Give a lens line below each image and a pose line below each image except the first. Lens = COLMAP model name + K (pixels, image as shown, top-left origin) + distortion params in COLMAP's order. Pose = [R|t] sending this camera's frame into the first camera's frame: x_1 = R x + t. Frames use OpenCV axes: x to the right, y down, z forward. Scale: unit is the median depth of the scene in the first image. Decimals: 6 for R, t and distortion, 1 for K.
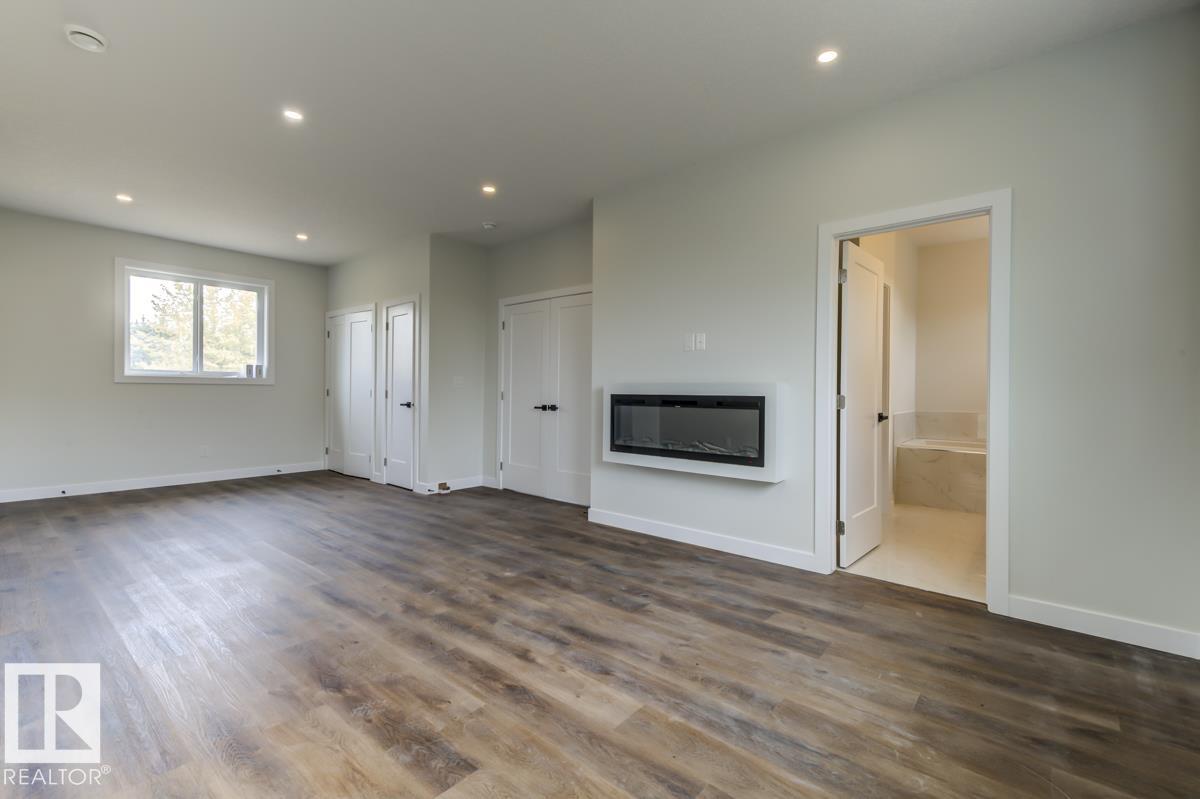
lens RADIAL K [[522.5, 0, 604.5], [0, 522.5, 394.5], [0, 0, 1]] dist [0.020831, 0.000125]
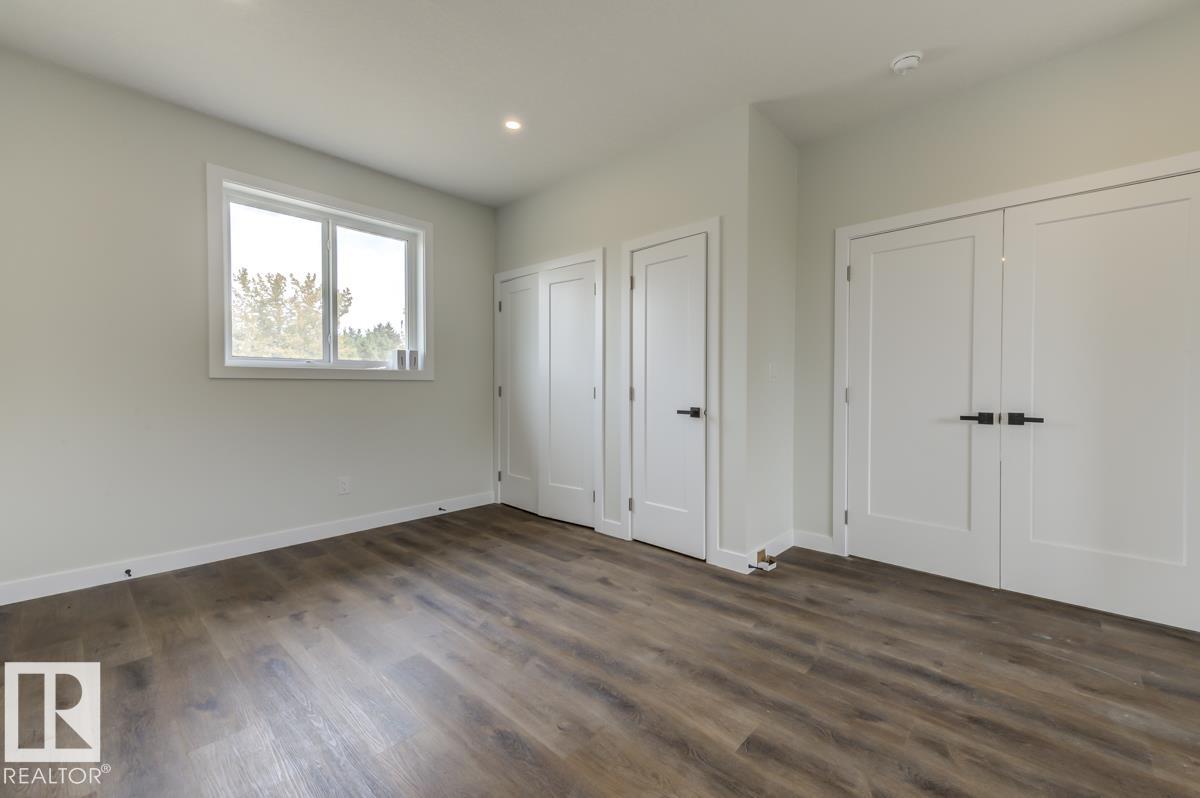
lens RADIAL K [[496.5, 0, 616.3], [0, 496.5, 392.4], [0, 0, 1]] dist [0.019724, 0.000077]
pose [[0.999209, -0.007624, -0.039026, -0.388403], [0.007874, 0.999949, 0.006277, -0.005735], [0.038976, -0.006579, 0.999218, 0.397820]]
